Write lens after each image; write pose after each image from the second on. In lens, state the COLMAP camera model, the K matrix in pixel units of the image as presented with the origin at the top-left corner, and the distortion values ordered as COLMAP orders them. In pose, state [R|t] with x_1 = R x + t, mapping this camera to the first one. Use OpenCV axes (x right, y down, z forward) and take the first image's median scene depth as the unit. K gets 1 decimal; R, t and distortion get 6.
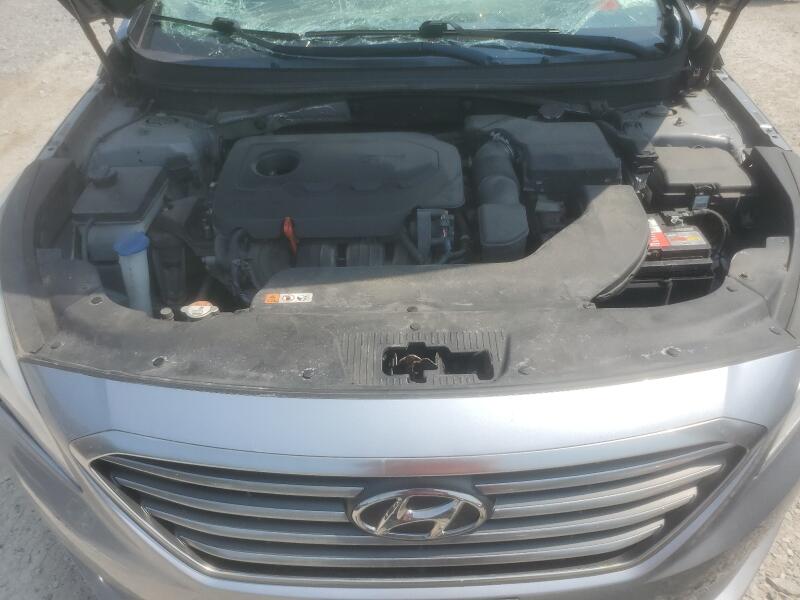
lens RADIAL K [[625.6, 0, 426.6], [0, 625.6, 299.7], [0, 0, 1]] dist [-0.117137, 0.099250]
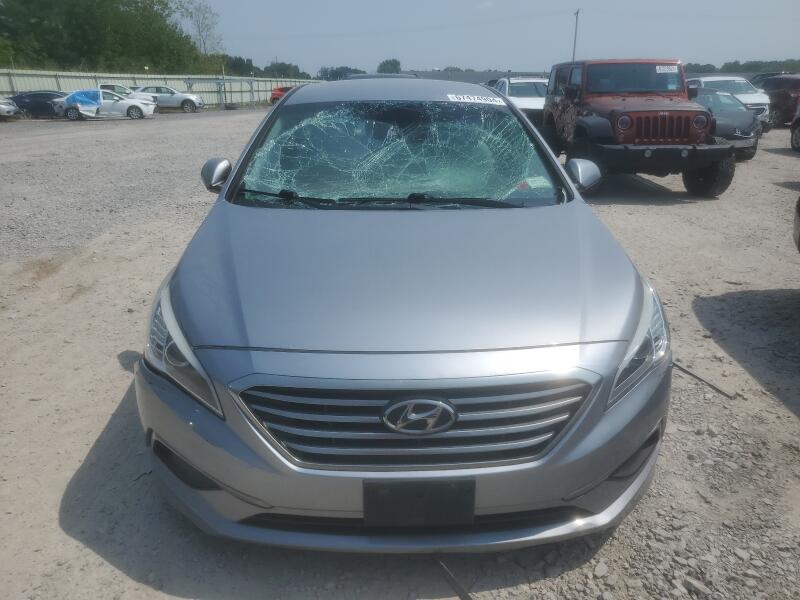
lens RADIAL K [[625.6, 0, 426.6], [0, 625.6, 299.7], [0, 0, 1]] dist [-0.117137, 0.099250]
pose [[0.998626, -0.000390, 0.052397, -0.080638], [0.016427, 0.951892, -0.305994, 0.542829], [-0.049757, 0.306434, 0.950591, -0.834757]]
